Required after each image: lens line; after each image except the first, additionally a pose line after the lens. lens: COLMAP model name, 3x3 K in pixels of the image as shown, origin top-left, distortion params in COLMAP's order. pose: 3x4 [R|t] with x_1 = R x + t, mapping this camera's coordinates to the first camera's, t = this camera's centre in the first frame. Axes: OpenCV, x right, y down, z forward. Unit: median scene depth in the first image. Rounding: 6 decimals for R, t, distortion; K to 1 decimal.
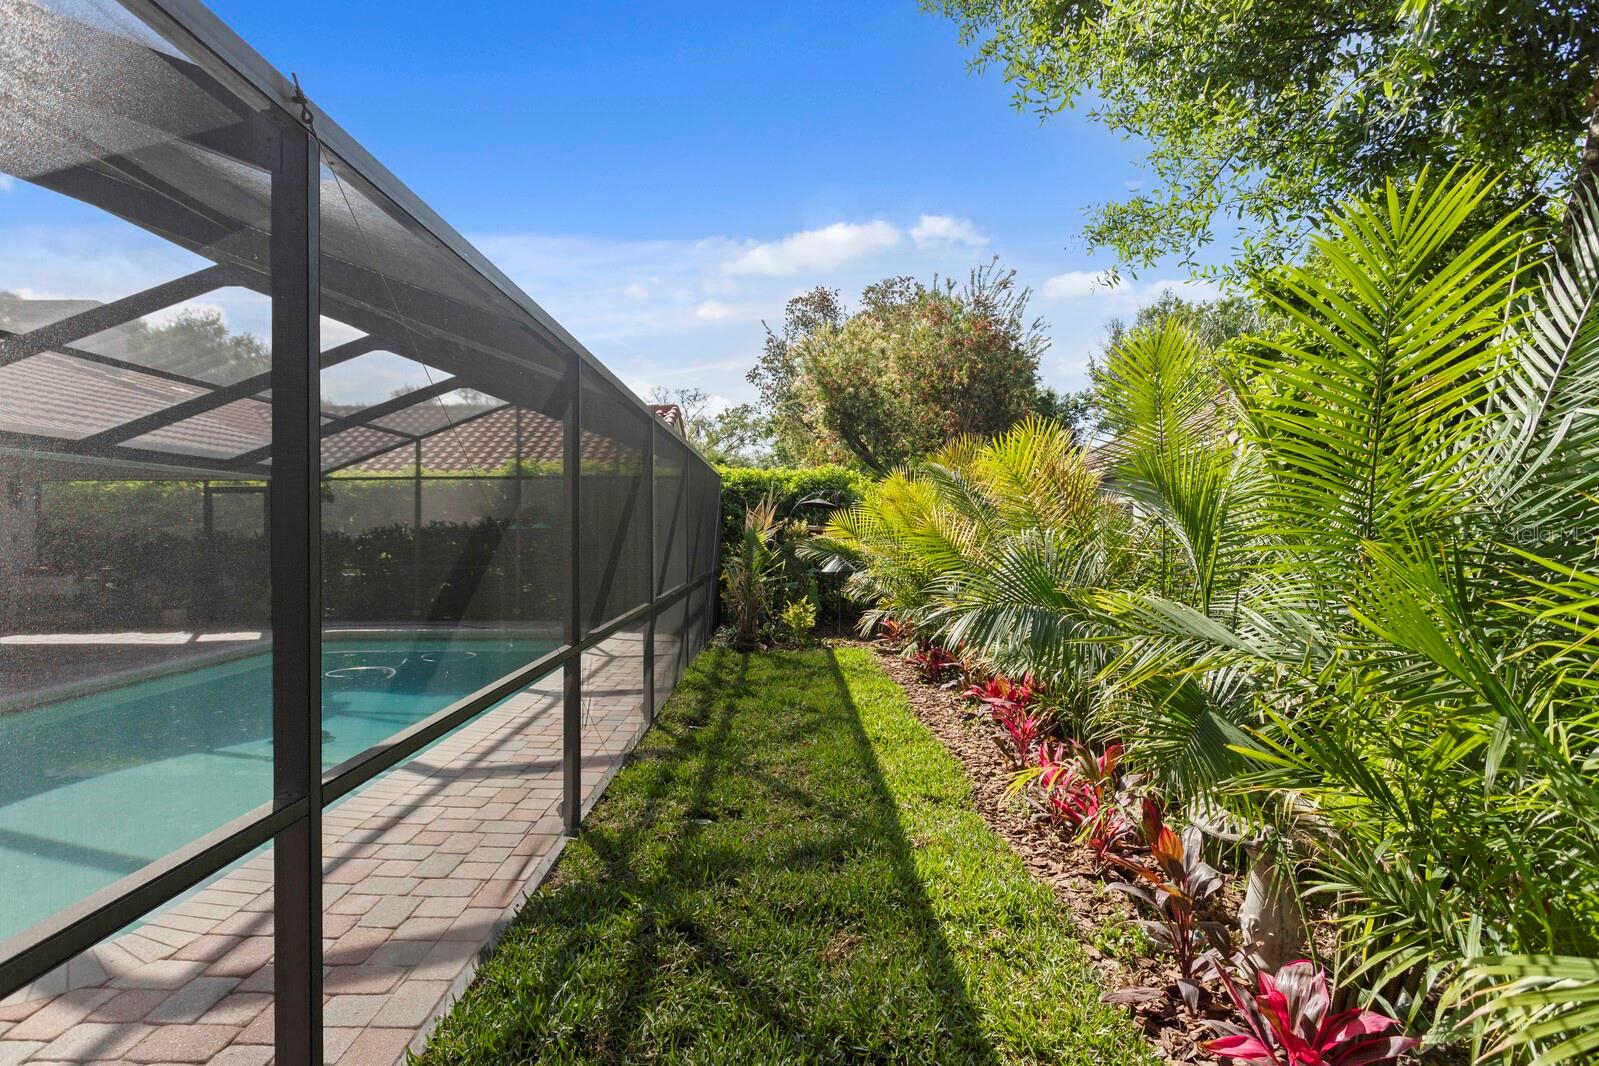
lens RADIAL K [[796.7, 0, 798.5], [0, 796.7, 524.5], [0, 0, 1]] dist [-0.015961, 0.007337]
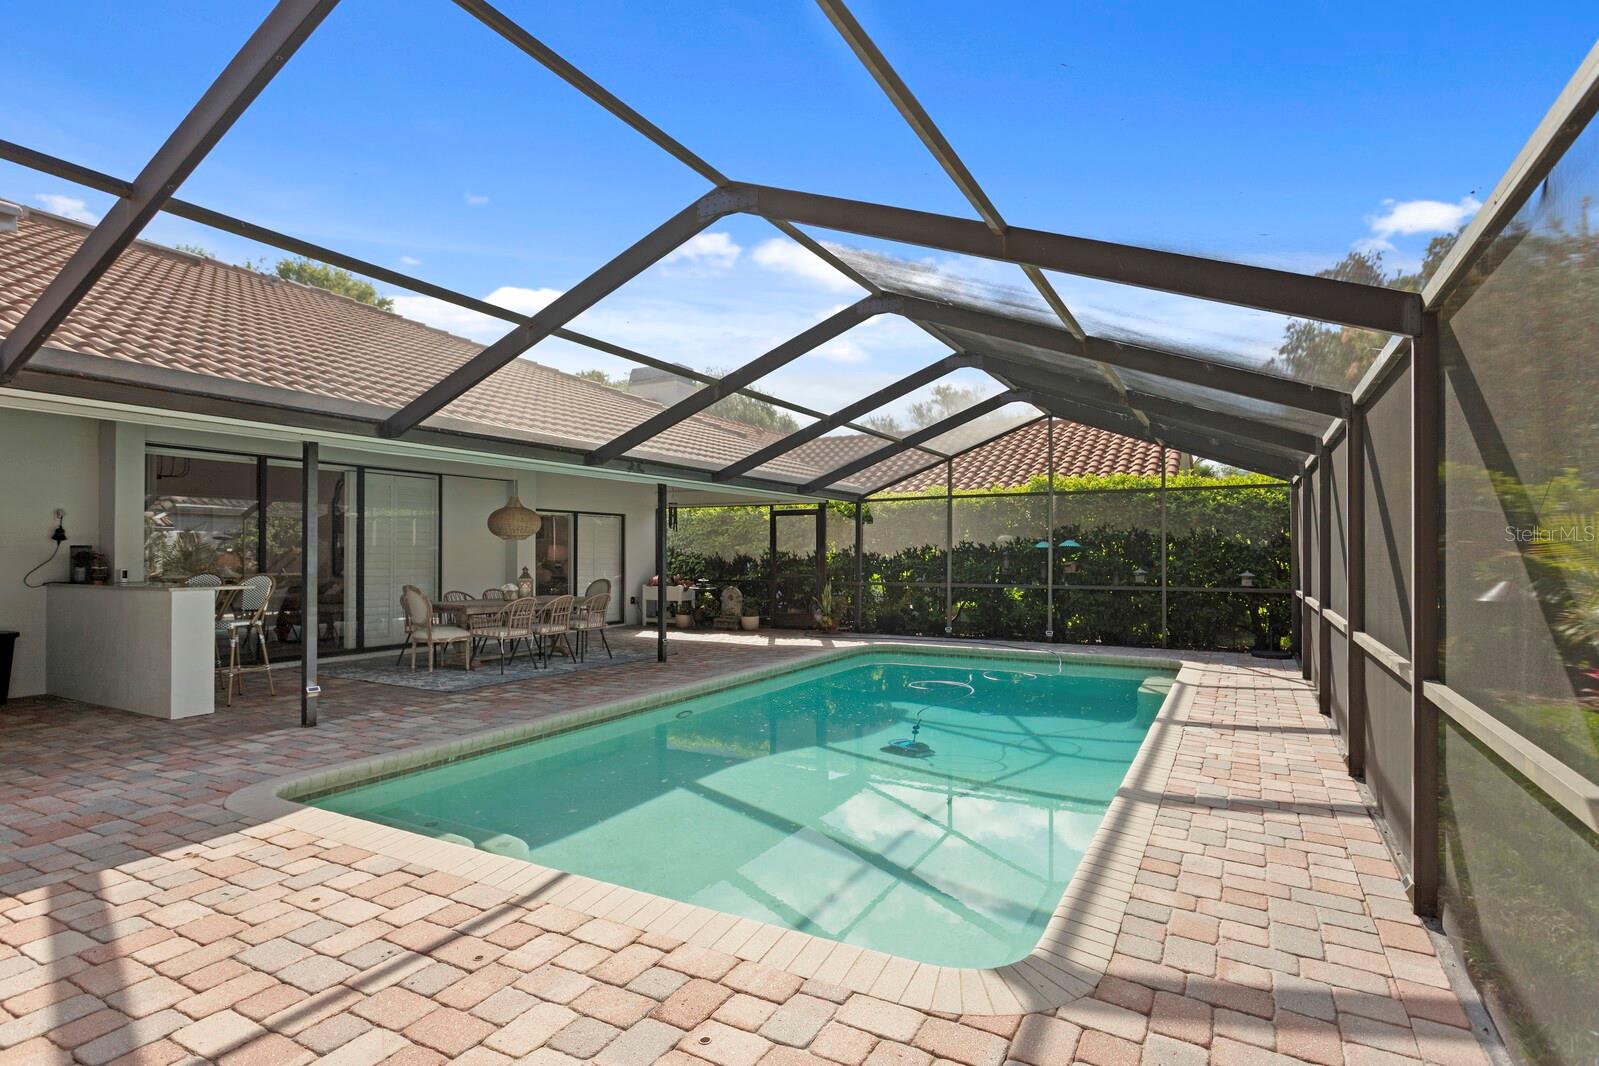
lens RADIAL K [[796.7, 0, 792.5], [0, 796.7, 545.6], [0, 0, 1]] dist [-0.015961, 0.007337]
pose [[0.871663, -0.002718, -0.490099, -0.152424], [0.002867, 0.999996, -0.000447, 0.003507], [0.490098, -0.001015, 0.871667, 0.002916]]
